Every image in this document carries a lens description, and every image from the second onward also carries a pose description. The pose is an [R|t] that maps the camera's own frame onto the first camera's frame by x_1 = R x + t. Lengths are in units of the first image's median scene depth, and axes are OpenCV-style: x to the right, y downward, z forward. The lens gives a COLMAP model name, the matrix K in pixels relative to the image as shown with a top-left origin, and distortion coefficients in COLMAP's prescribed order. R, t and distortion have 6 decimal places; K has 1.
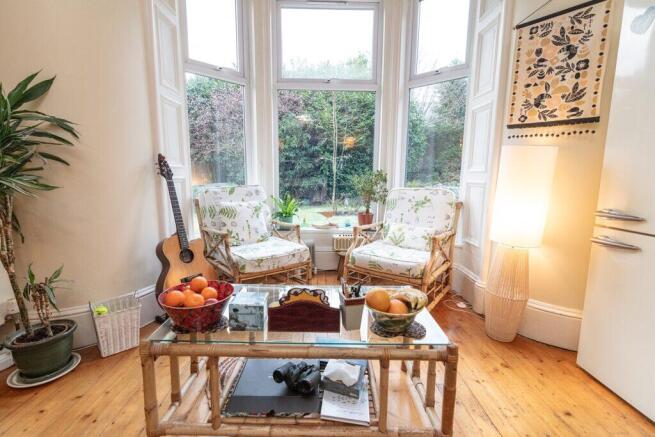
lens RADIAL K [[302.2, 0, 326.1], [0, 302.2, 219.0], [0, 0, 1]] dist [-0.001436, 0.000604]
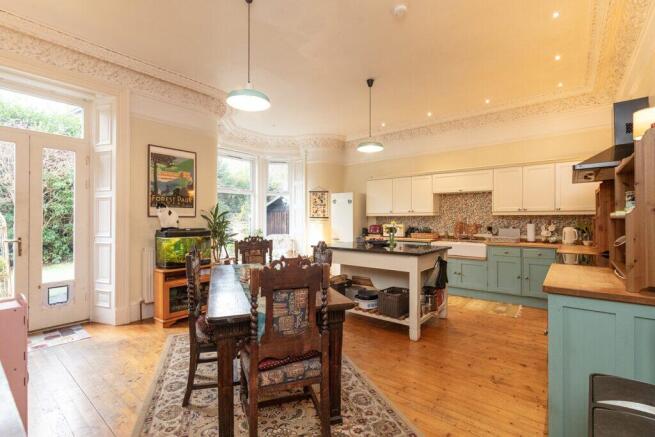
lens RADIAL K [[302.2, 0, 328.5], [0, 302.2, 218.5], [0, 0, 1]] dist [-0.001436, 0.000604]
pose [[0.628311, -0.003670, 0.777954, -2.286315], [0.119240, 0.988627, -0.091640, 0.069629], [-0.768770, 0.150341, 0.621603, -1.564946]]
